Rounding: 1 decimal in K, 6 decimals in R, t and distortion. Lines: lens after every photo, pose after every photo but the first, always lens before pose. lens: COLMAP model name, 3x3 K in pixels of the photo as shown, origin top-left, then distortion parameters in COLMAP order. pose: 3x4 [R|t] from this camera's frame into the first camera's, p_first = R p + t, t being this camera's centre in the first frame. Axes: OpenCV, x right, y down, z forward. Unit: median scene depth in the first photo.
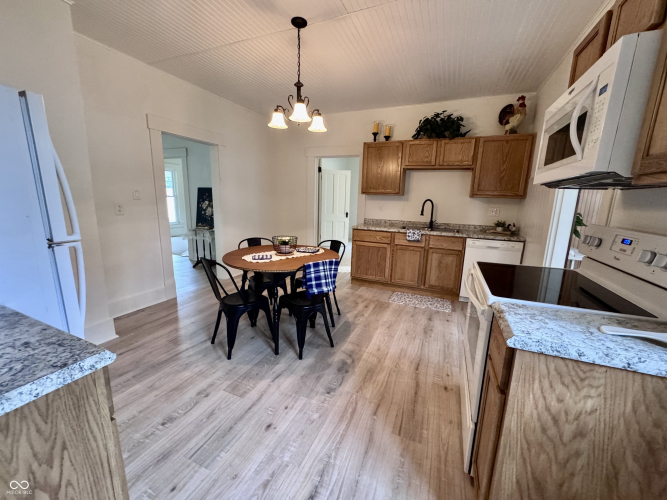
lens RADIAL K [[266.8, 0, 333.3], [0, 266.8, 250.6], [0, 0, 1]] dist [0.000659, -0.000225]
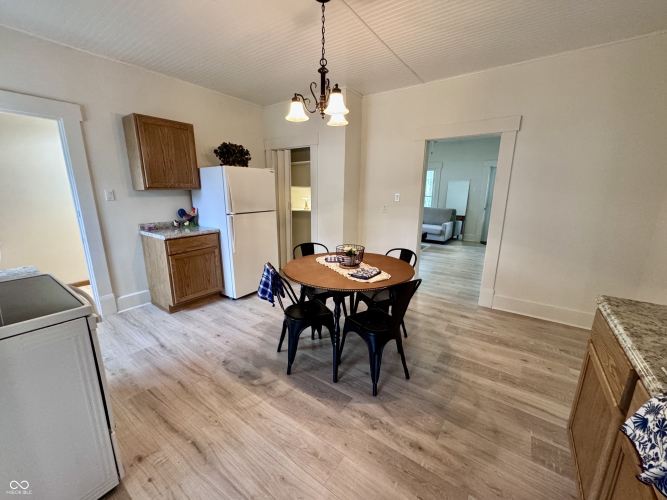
lens RADIAL K [[266.8, 0, 332.6], [0, 266.8, 250.8], [0, 0, 1]] dist [0.000659, -0.000225]
pose [[-0.212087, 0.188711, -0.958857, 0.872667], [-0.201458, 0.951661, 0.231855, -0.299425], [0.956260, 0.242343, -0.163817, 1.433872]]
